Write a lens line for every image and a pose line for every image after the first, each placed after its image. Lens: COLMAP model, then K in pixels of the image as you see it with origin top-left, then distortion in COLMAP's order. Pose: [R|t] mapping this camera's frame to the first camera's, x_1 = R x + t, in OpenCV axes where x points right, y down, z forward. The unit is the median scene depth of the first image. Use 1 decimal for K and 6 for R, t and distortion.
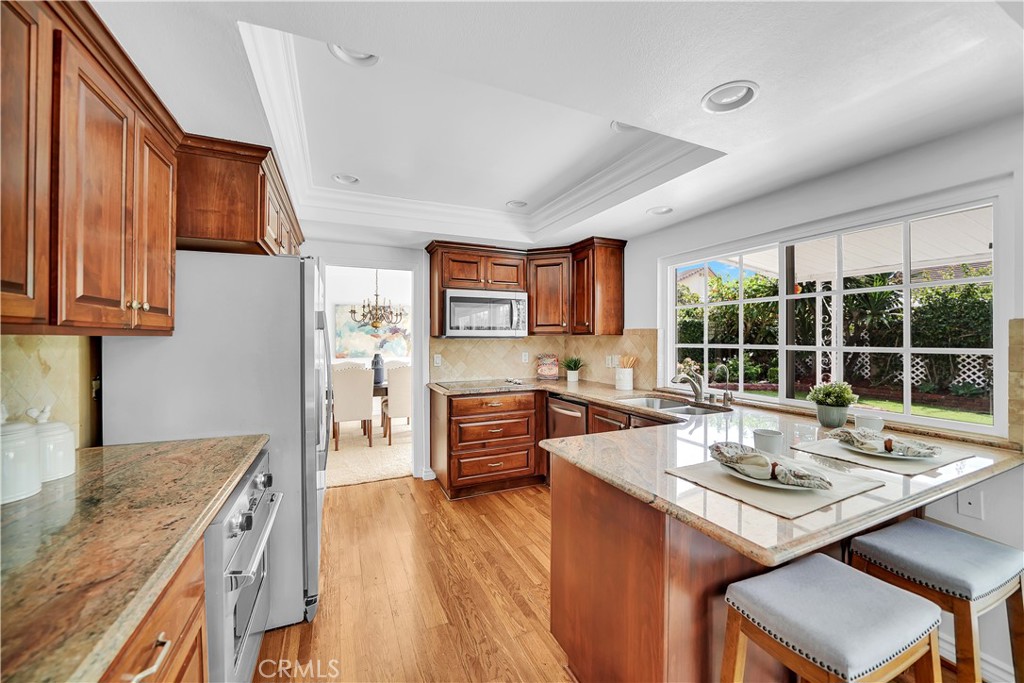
lens RADIAL K [[354.7, 0, 512.0], [0, 354.7, 341.5], [0, 0, 1]] dist [-0.009120, 0.000047]
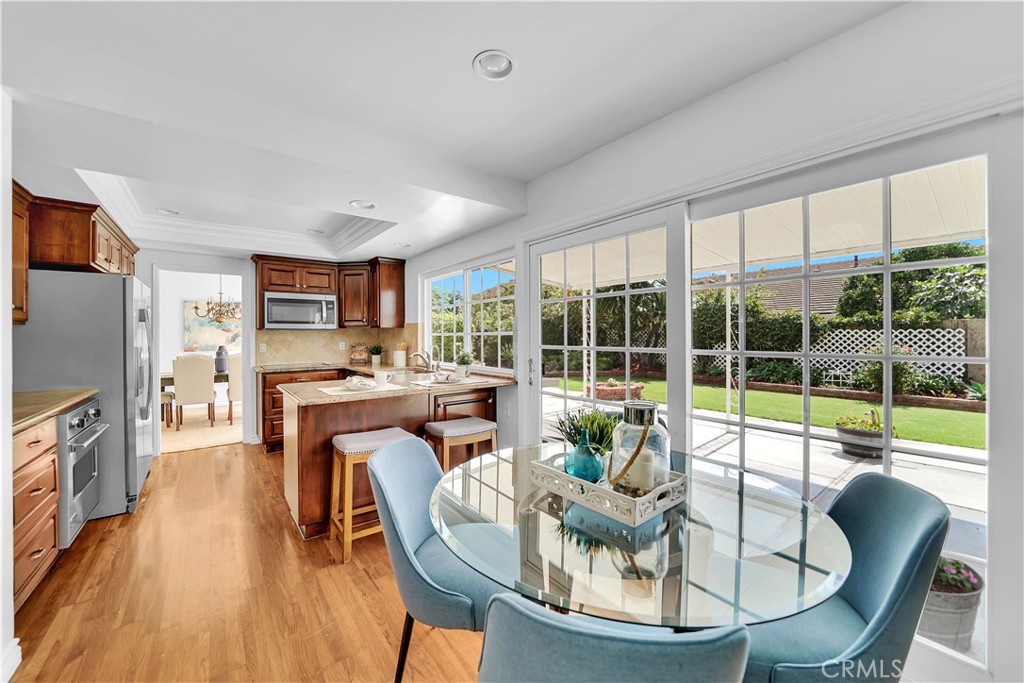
lens RADIAL K [[397.1, 0, 512.0], [0, 397.1, 341.5], [0, 0, 1]] dist [-0.001129, -0.000391]
pose [[0.984431, -0.003162, 0.175743, 0.428840], [0.003114, 0.999995, 0.000553, 0.033444], [-0.175744, 0.000003, 0.984436, -0.560014]]
